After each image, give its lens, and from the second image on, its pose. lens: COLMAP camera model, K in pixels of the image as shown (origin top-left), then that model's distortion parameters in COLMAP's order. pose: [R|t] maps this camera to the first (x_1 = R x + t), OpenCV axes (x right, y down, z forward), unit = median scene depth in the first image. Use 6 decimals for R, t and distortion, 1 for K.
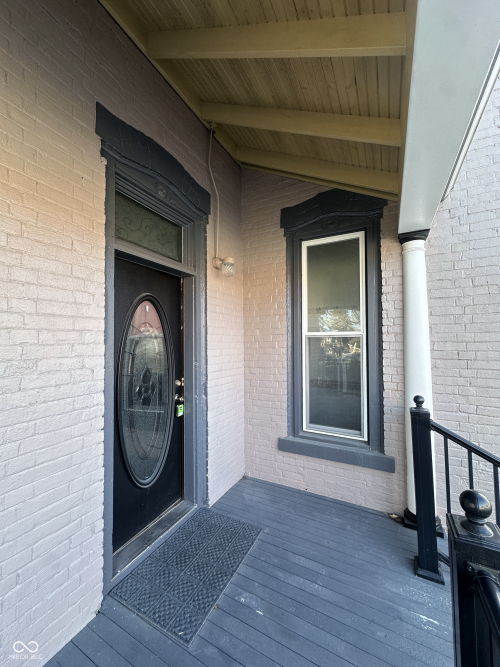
lens RADIAL K [[266.2, 0, 250.0], [0, 266.2, 333.5], [0, 0, 1]] dist [0.000959, 0.000264]
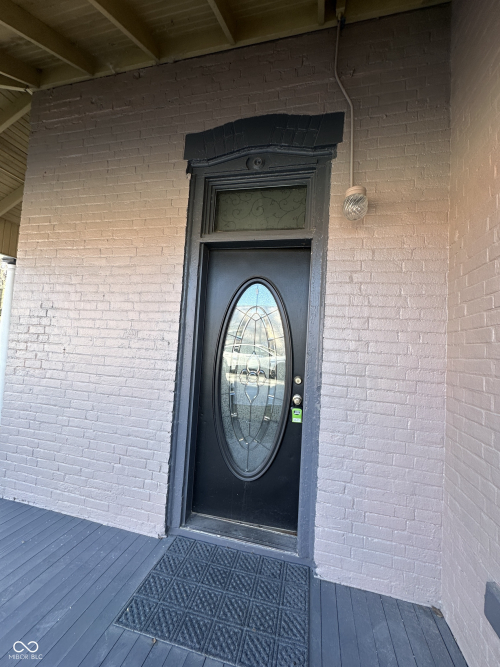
lens RADIAL K [[266.2, 0, 250.0], [0, 266.2, 333.5], [0, 0, 1]] dist [0.000959, 0.000264]
pose [[0.238848, -0.023410, -0.970775, 0.762559], [-0.031396, 0.999001, -0.031815, 0.124849], [0.970549, 0.038078, 0.237874, 1.087199]]
